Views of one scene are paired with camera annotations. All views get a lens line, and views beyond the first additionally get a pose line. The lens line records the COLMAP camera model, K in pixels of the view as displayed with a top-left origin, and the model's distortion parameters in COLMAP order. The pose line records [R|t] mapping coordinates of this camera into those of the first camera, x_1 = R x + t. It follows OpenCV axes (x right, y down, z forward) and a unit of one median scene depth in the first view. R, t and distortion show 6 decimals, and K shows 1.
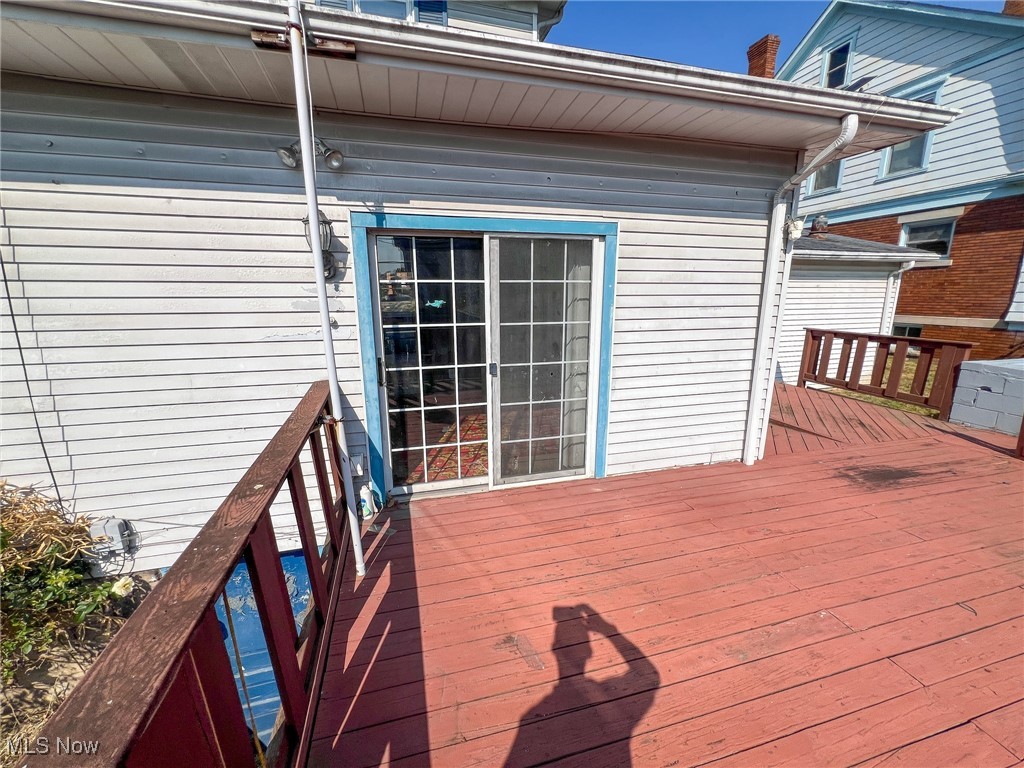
lens RADIAL K [[413.3, 0, 509.2], [0, 413.3, 379.7], [0, 0, 1]] dist [-0.000132, 0.000199]
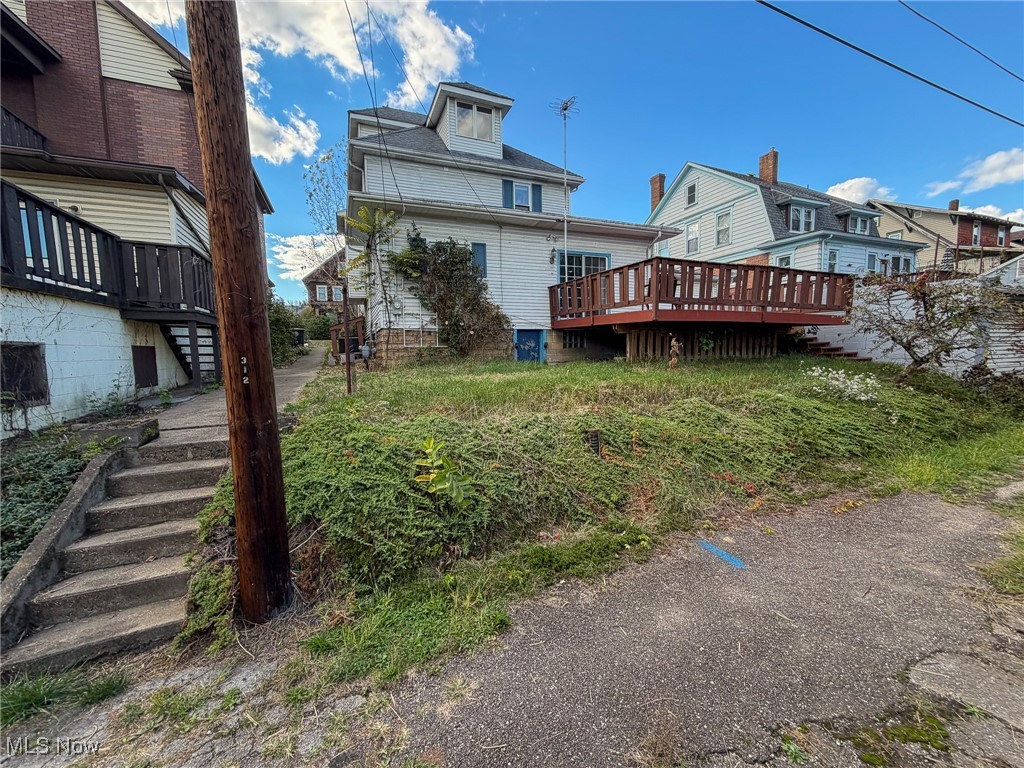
lens RADIAL K [[408.1, 0, 513.5], [0, 408.1, 383.4], [0, 0, 1]] dist [-0.000212, 0.000245]
pose [[0.991554, -0.026319, 0.126993, -1.021062], [0.042691, 0.990857, -0.127984, 1.123243], [-0.122463, 0.132324, 0.983612, -2.214015]]
